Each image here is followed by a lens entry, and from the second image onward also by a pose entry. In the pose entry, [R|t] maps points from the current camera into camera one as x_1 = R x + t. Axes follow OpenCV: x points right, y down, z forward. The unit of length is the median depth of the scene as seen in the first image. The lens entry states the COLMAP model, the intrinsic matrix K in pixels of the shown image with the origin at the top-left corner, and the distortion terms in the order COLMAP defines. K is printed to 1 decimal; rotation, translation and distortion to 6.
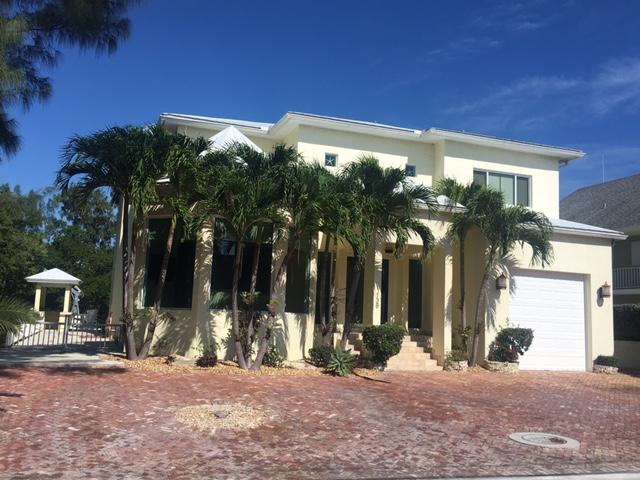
lens RADIAL K [[633.1, 0, 320.0], [0, 633.1, 240.0], [0, 0, 1]] dist [0.003676, 0.005495]
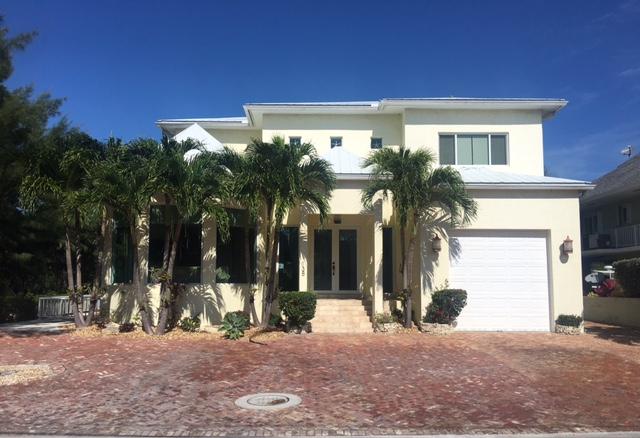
lens RADIAL K [[551.3, 0, 320.0], [0, 551.3, 246.8], [0, 0, 1]] dist [0.012031, 0.004305]
pose [[0.943850, -0.062142, -0.324477, 0.395773], [0.076608, 0.996548, 0.031987, 0.028849], [0.321370, -0.055049, 0.945352, 0.117661]]
